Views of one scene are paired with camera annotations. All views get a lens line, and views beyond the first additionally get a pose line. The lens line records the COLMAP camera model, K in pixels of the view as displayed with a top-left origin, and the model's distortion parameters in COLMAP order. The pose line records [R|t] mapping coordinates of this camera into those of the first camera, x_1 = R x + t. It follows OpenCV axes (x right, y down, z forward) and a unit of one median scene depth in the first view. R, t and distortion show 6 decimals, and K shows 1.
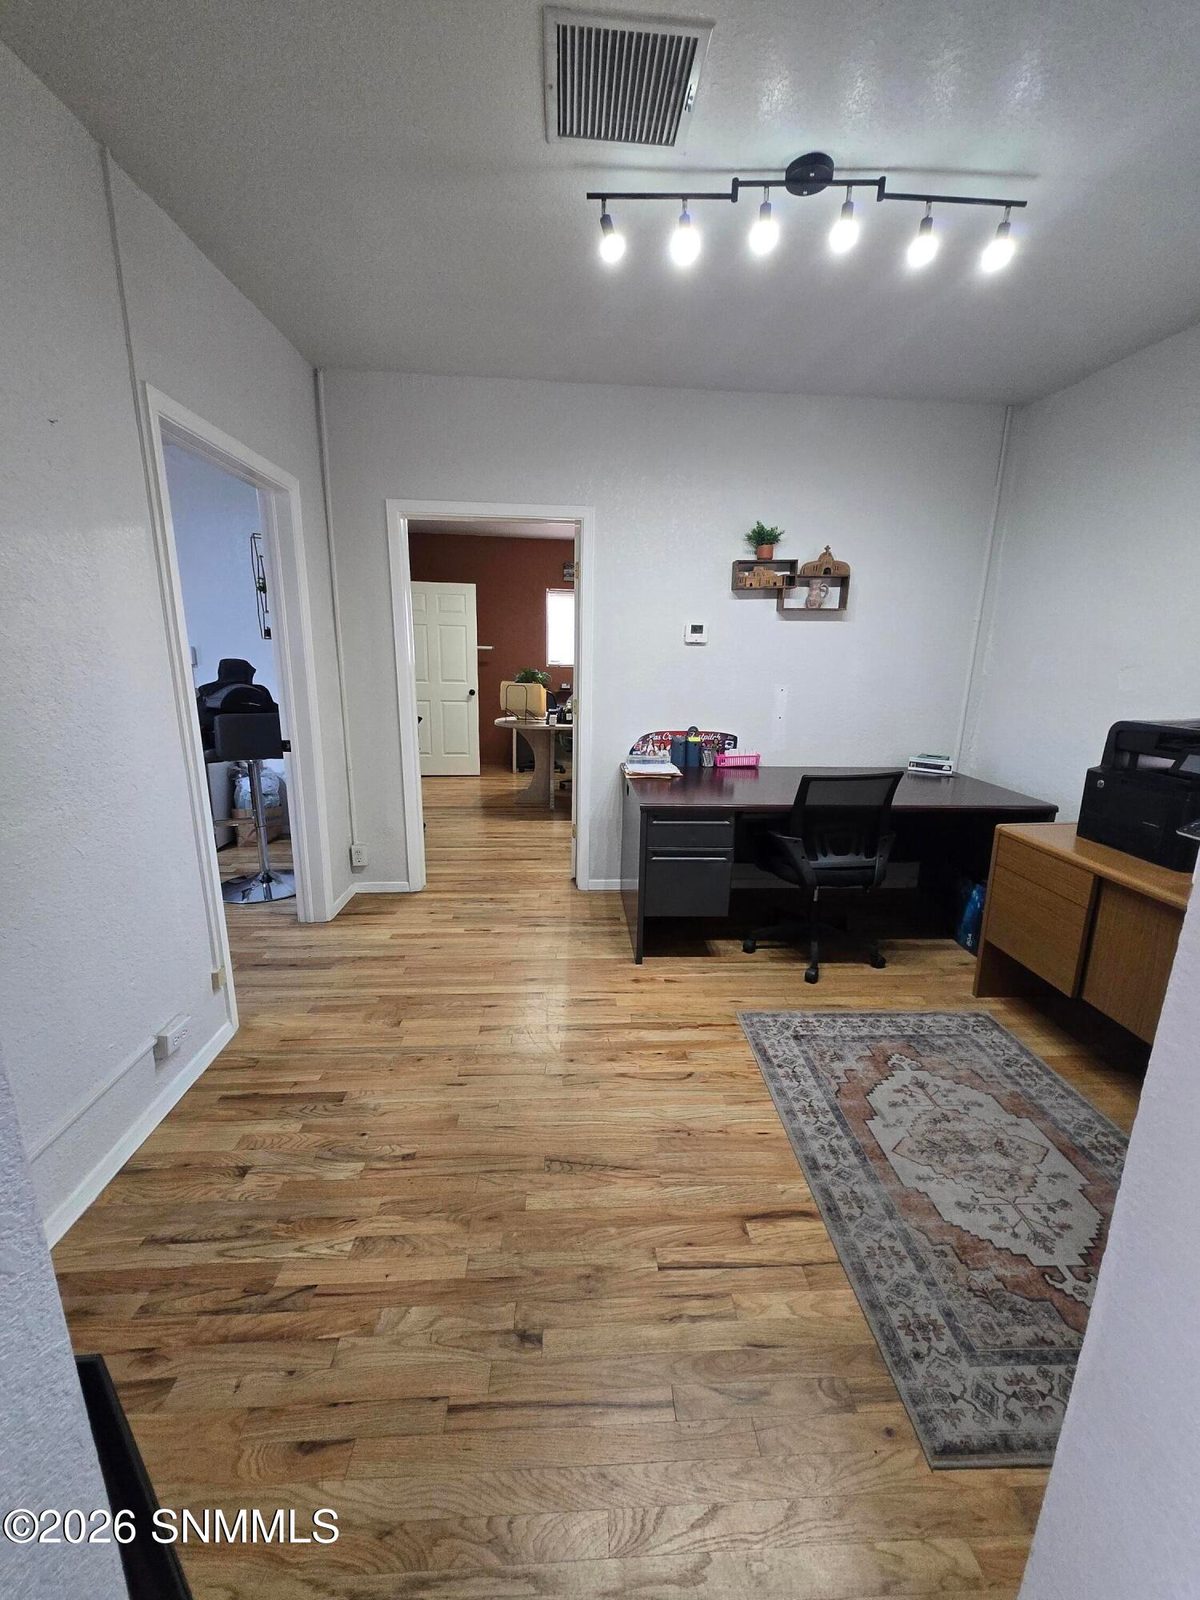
lens RADIAL K [[626.1, 0, 597.3], [0, 626.1, 797.1], [0, 0, 1]] dist [0.000338, 0.000447]
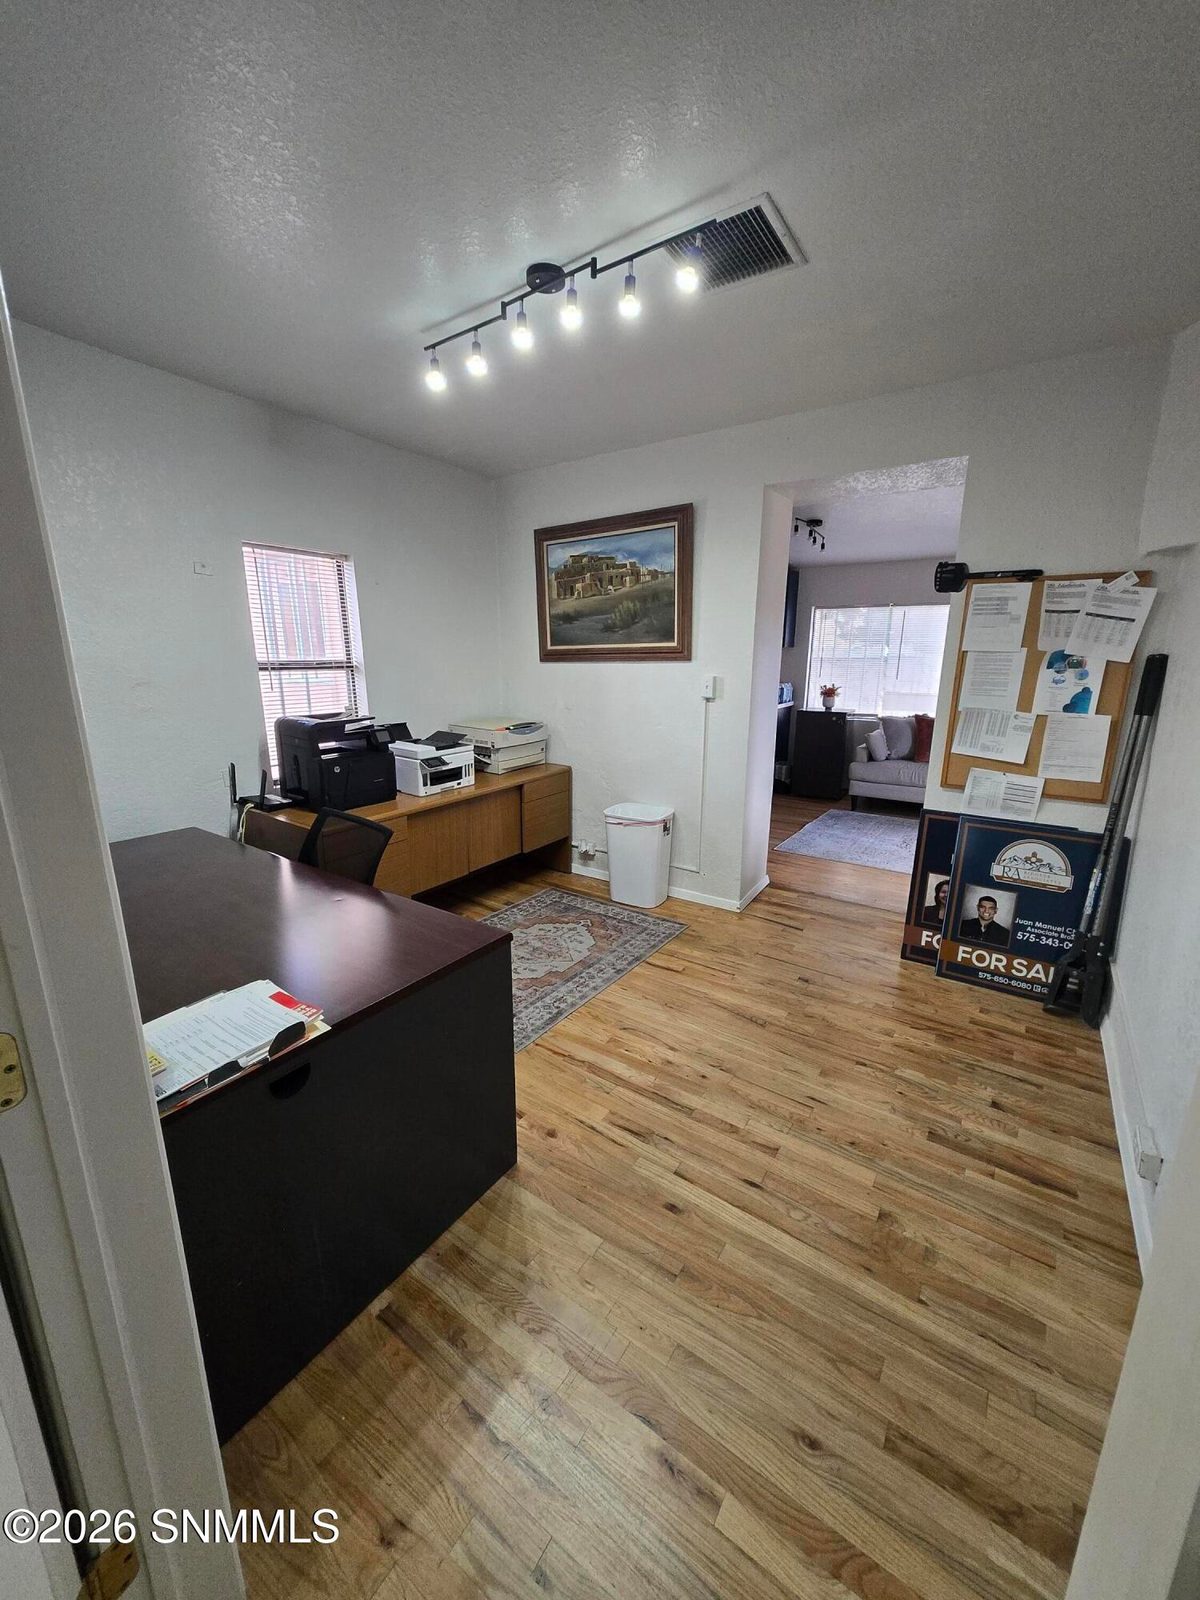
lens RADIAL K [[626.1, 0, 600.3], [0, 626.1, 800.6], [0, 0, 1]] dist [0.000338, 0.000447]
pose [[-0.795216, -0.163205, 0.583948, -0.498624], [0.118678, 0.902568, 0.413869, -0.513430], [-0.594598, 0.398417, -0.698368, 1.861786]]
